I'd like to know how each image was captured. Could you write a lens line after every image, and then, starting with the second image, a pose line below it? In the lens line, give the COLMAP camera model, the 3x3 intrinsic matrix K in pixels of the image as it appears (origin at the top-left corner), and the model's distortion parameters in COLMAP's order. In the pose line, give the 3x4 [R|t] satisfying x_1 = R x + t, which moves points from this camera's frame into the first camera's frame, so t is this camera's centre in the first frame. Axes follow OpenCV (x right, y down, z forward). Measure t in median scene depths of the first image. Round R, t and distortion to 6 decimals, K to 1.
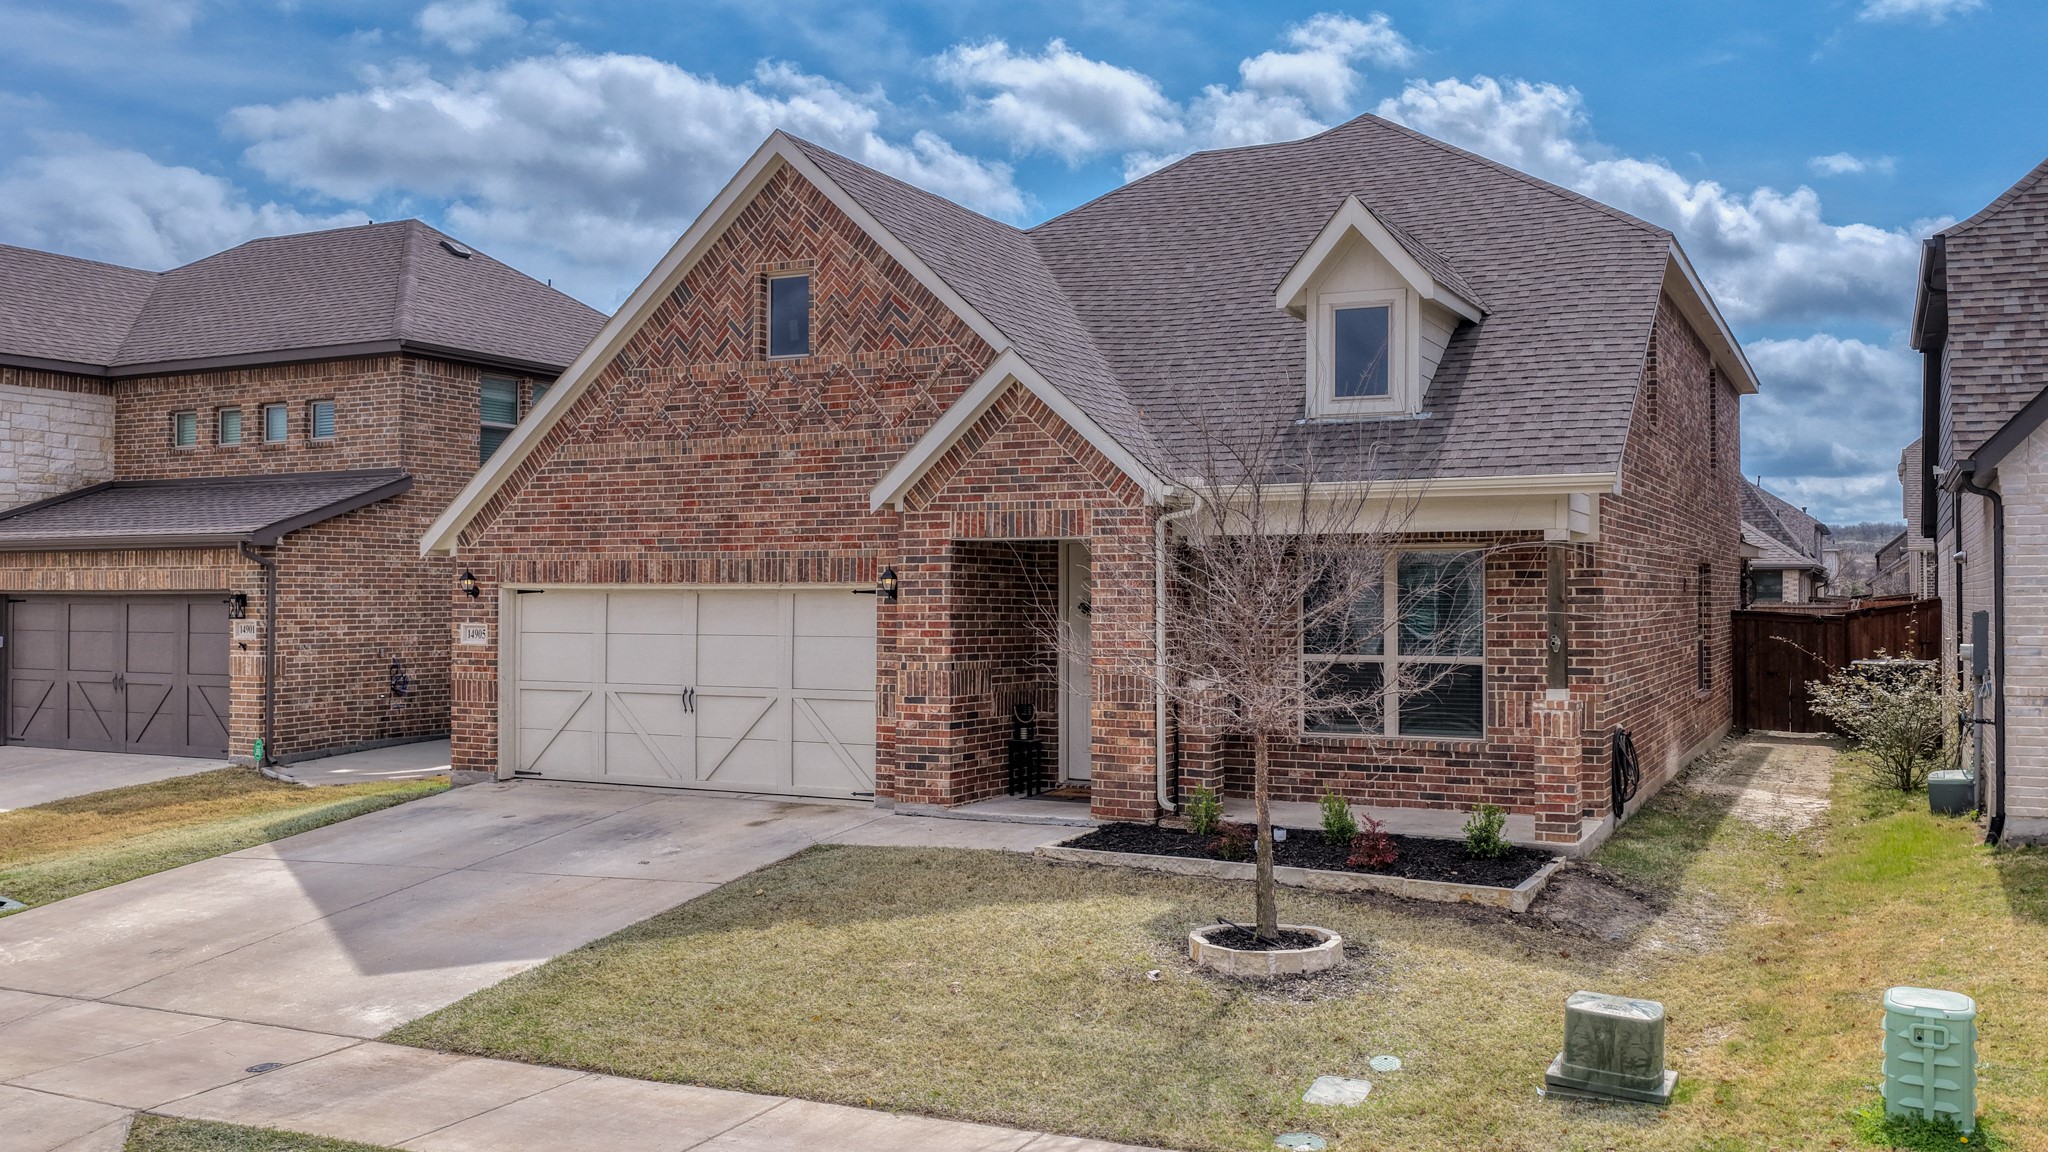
lens RADIAL K [[1696.0, 0, 1024.4], [0, 1696.0, 572.7], [0, 0, 1]] dist [0.001765, 0.009399]
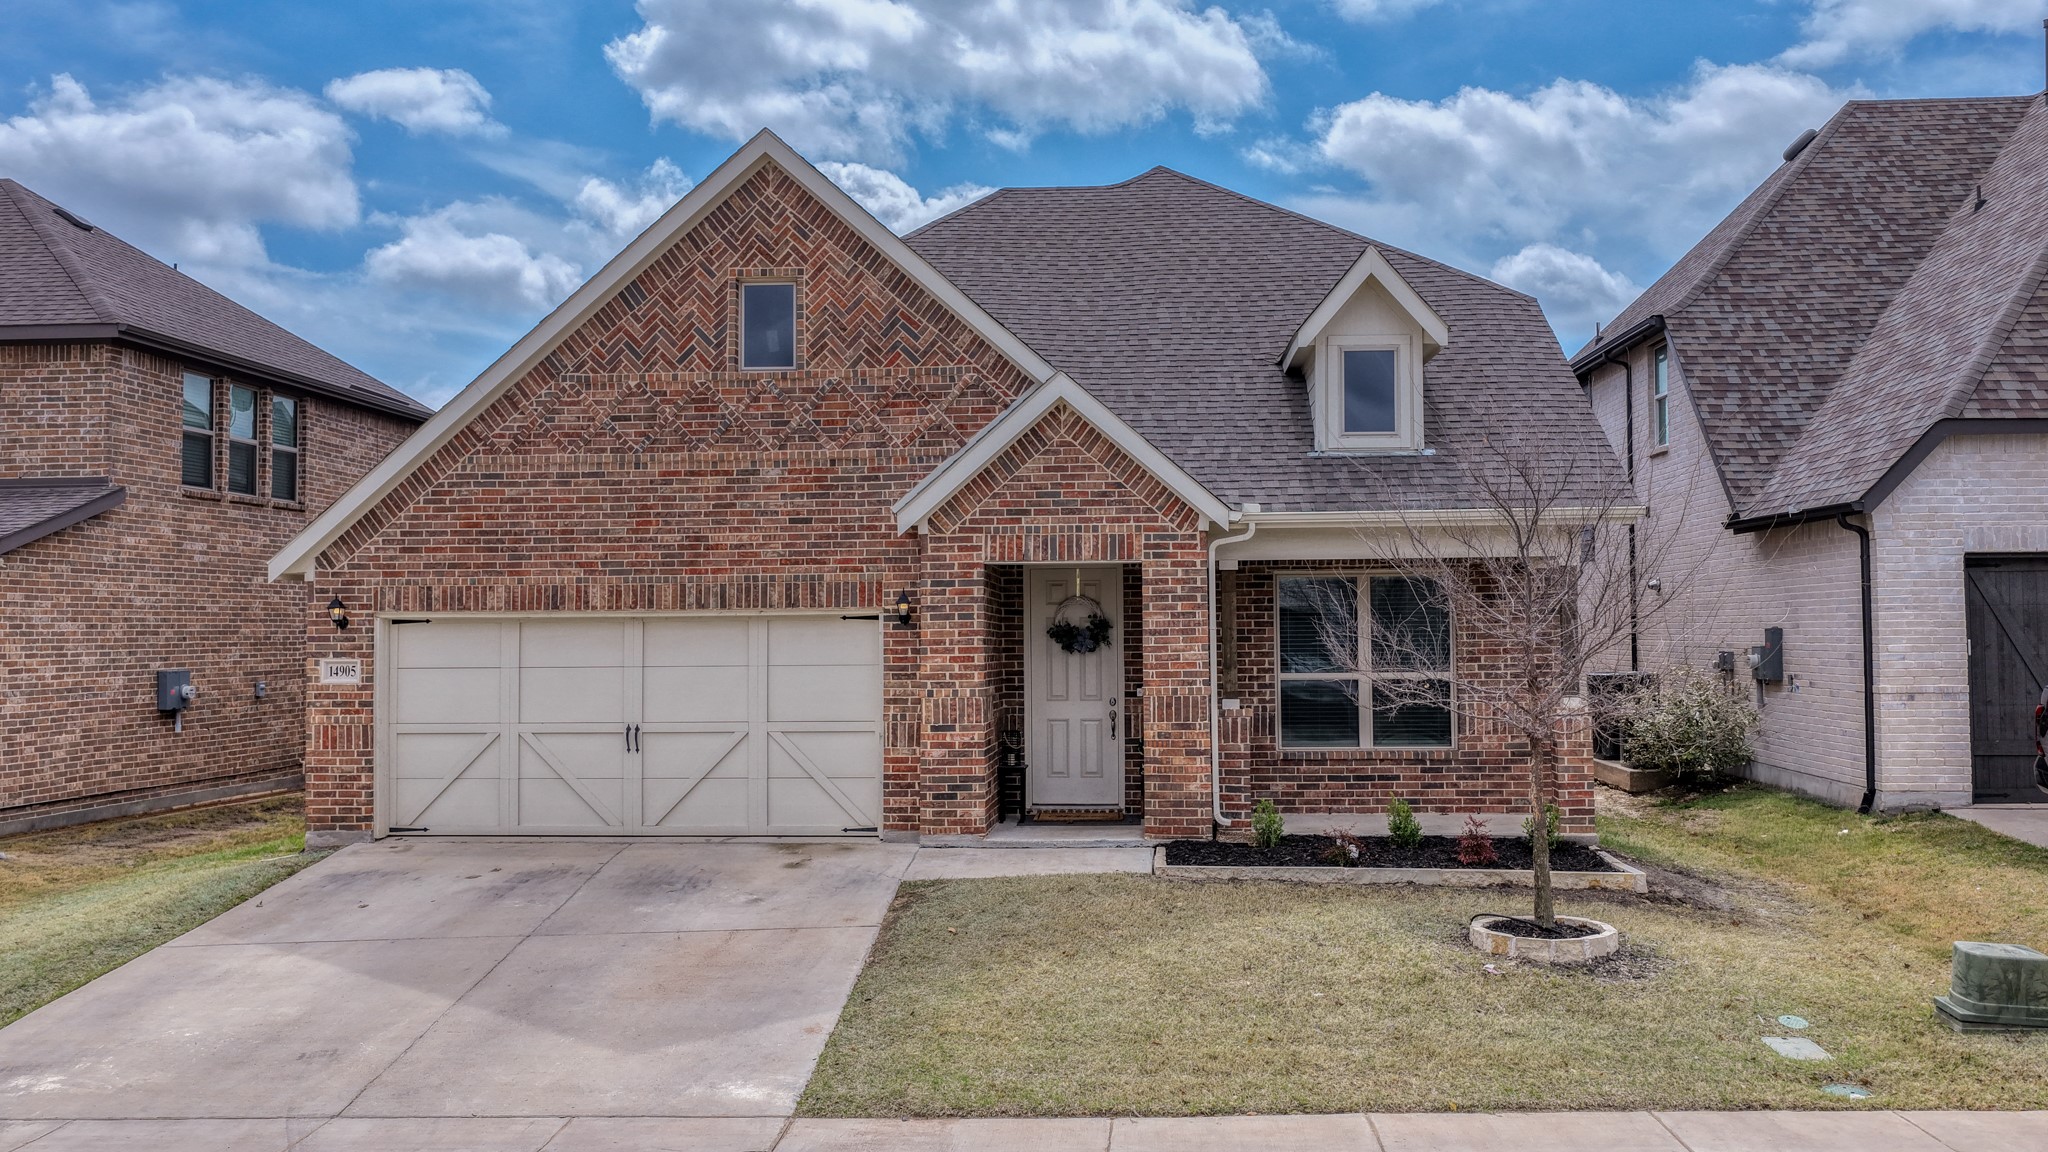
lens RADIAL K [[1696.0, 0, 1023.7], [0, 1696.0, 580.3], [0, 0, 1]] dist [0.001765, 0.009399]
pose [[0.924715, 0.002146, 0.380655, -0.382694], [0.004426, 0.999856, -0.016390, 0.006461], [-0.380635, 0.016841, 0.924572, 0.080746]]
